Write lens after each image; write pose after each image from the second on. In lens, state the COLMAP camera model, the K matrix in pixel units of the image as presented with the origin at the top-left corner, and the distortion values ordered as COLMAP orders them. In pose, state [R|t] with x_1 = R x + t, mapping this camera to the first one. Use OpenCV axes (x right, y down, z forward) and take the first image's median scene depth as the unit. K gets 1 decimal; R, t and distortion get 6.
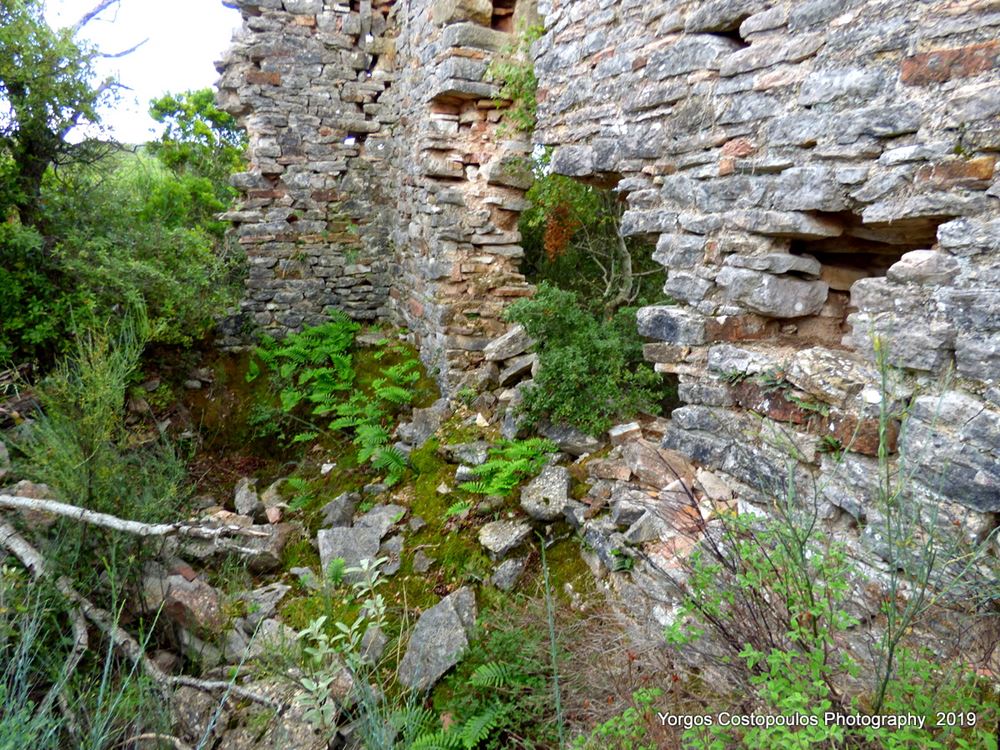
lens RADIAL K [[614.1, 0, 502.7], [0, 614.1, 369.7], [0, 0, 1]] dist [-0.008447, -0.000619]
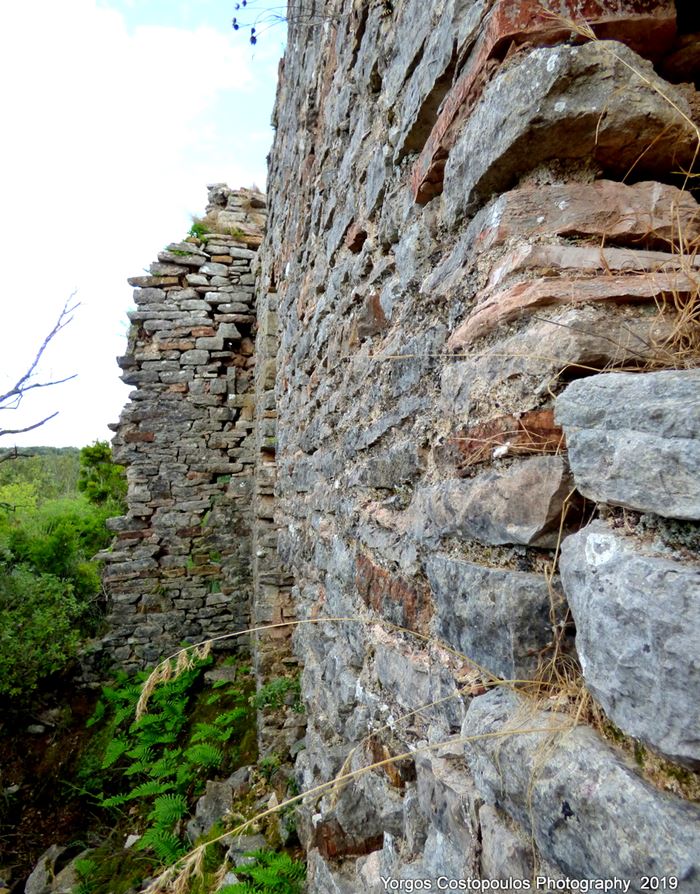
lens RADIAL K [[574.8, 0, 357.7], [0, 574.8, 442.7], [0, 0, 1]] dist [-0.001910, -0.007477]
pose [[0.977031, -0.069682, -0.201380, 0.254152], [0.001442, 0.947165, -0.320743, -0.127908], [0.213090, 0.313086, 0.925511, 0.091596]]
